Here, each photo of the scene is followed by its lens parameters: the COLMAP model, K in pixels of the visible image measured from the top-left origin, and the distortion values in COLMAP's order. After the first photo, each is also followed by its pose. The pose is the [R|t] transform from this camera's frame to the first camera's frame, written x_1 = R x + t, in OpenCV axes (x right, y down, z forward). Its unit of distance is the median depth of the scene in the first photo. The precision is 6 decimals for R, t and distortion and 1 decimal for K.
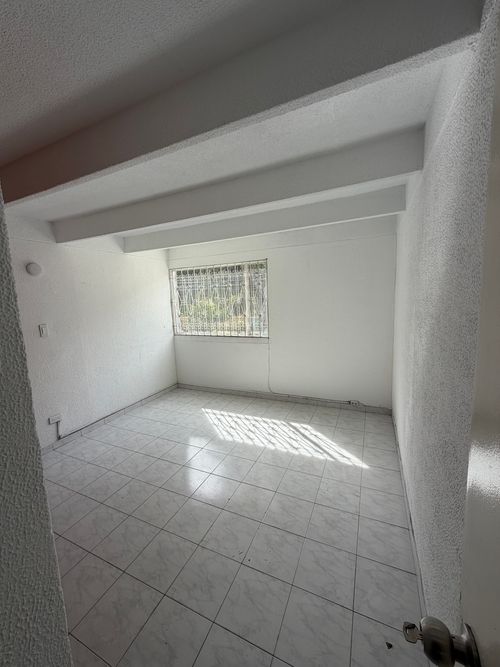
lens RADIAL K [[263.4, 0, 252.5], [0, 263.4, 332.6], [0, 0, 1]] dist [0.001690, -0.000199]
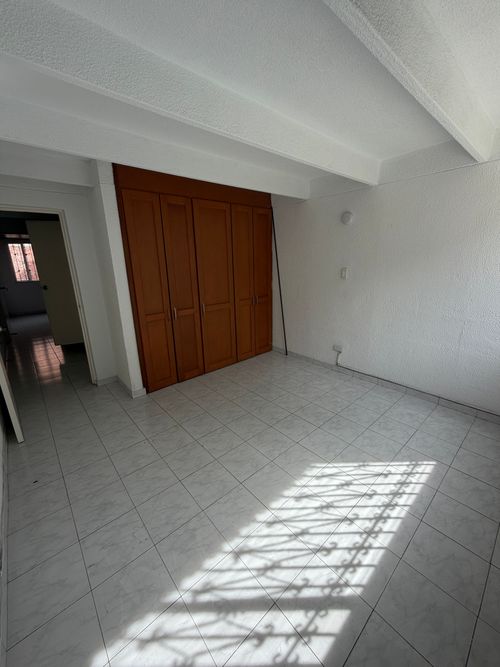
lens RADIAL K [[263.4, 0, 252.7], [0, 263.4, 338.3], [0, 0, 1]] dist [0.001690, -0.000199]
pose [[-0.408069, 0.317556, -0.855943, 0.419079], [-0.084714, 0.920340, 0.381835, -0.141020], [0.909012, 0.228326, -0.348660, 0.999256]]
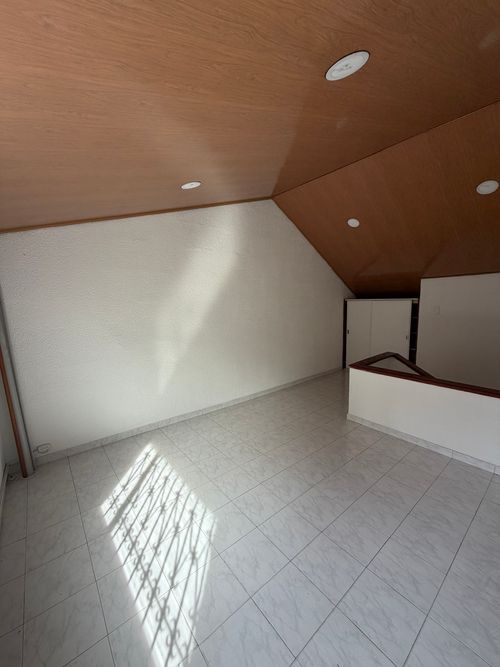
lens RADIAL K [[263.4, 0, 249.7], [0, 263.4, 327.2], [0, 0, 1]] dist [0.001690, -0.000199]
pose [[-0.891688, 0.008777, 0.452566, -0.436951], [0.113299, 0.972314, 0.204376, -0.179742], [-0.438243, 0.233515, -0.867994, 1.372604]]
